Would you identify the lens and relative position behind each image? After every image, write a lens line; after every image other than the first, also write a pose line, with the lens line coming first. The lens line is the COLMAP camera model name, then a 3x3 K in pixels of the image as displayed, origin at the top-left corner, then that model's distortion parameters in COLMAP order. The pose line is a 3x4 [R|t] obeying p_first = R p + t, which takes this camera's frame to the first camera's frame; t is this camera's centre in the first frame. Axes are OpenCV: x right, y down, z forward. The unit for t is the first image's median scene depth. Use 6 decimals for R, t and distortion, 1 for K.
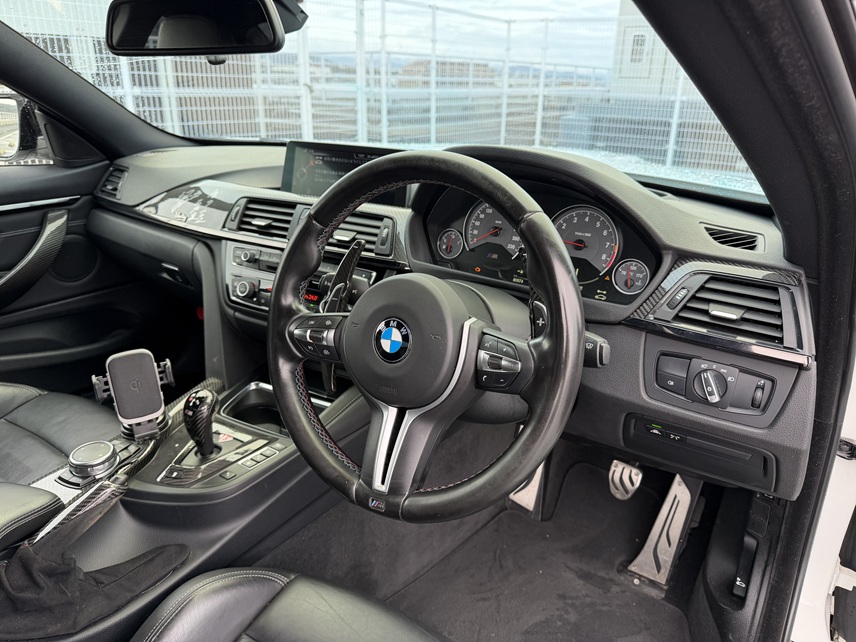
lens RADIAL K [[622.3, 0, 428.0], [0, 622.3, 321.0], [0, 0, 1]] dist [0.097338, -0.191826]
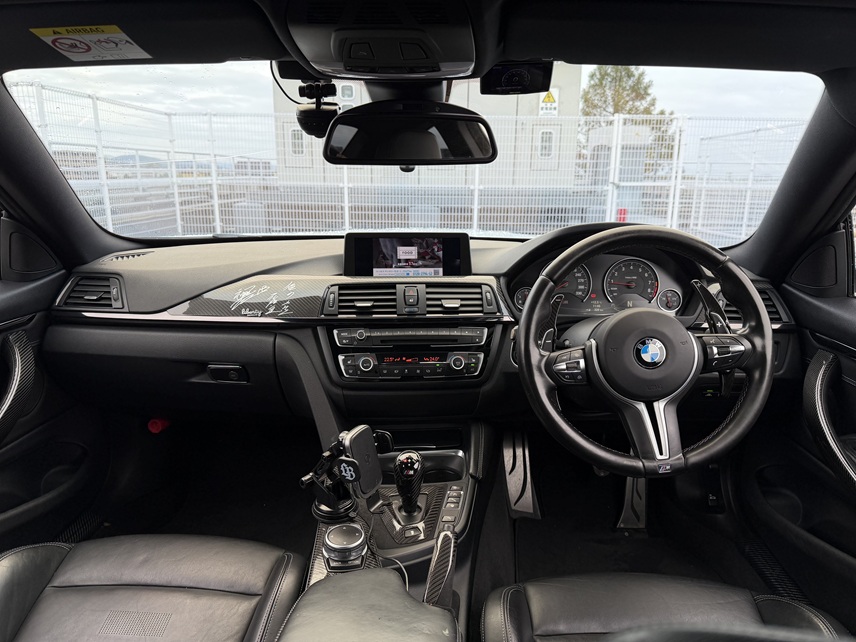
lens RADIAL K [[622.3, 0, 428.0], [0, 622.3, 321.0], [0, 0, 1]] dist [0.097338, -0.191826]
pose [[0.834800, -0.137576, 0.533087, -0.699493], [0.203876, 0.976687, -0.067207, -0.027039], [-0.511413, 0.164788, 0.843387, 0.009628]]
